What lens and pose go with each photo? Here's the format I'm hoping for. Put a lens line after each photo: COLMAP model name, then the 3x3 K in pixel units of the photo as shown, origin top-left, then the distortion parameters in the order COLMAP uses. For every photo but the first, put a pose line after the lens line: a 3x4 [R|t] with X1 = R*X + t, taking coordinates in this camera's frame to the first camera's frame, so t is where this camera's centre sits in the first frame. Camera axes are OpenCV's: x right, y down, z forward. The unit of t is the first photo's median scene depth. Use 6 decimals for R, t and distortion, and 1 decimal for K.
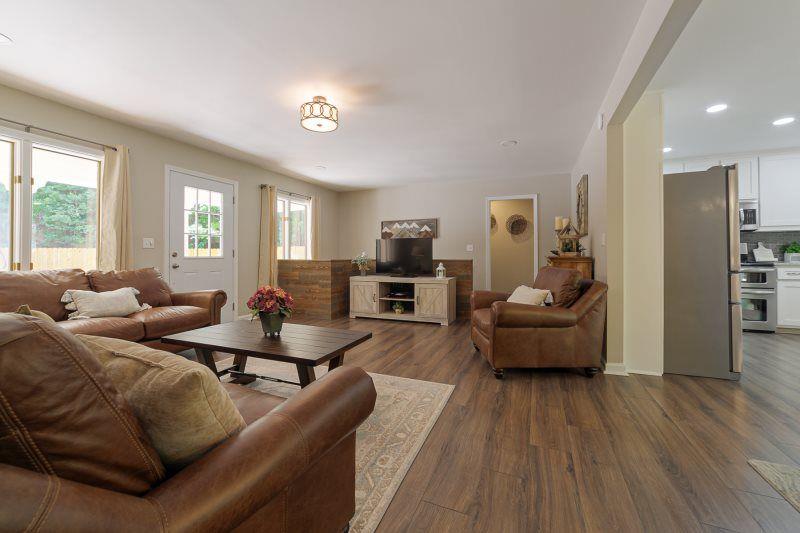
lens RADIAL K [[320.7, 0, 400.4], [0, 320.7, 257.5], [0, 0, 1]] dist [-0.018548, 0.000200]
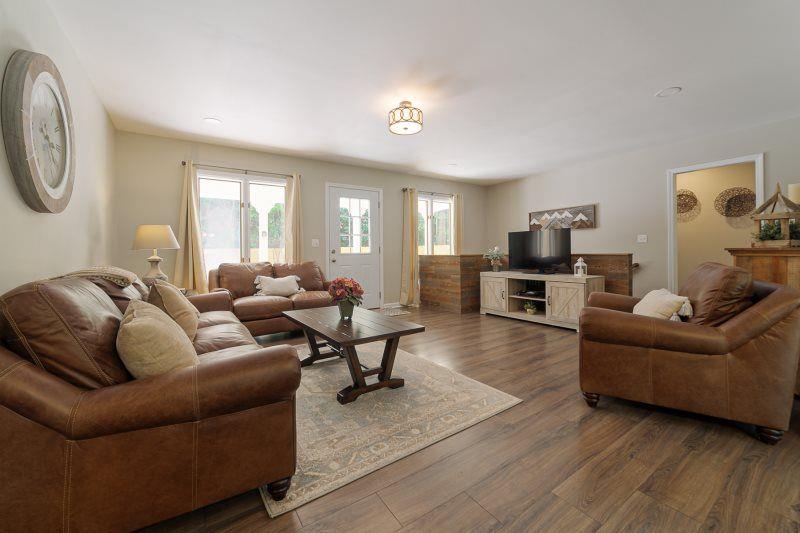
lens RADIAL K [[317.0, 0, 399.1], [0, 317.0, 256.9], [0, 0, 1]] dist [-0.008498, 0.000207]
pose [[0.837373, -0.002248, -0.546628, 0.187006], [0.008850, 0.999916, 0.009445, 0.002442], [0.546561, -0.012747, 0.837323, 0.058981]]
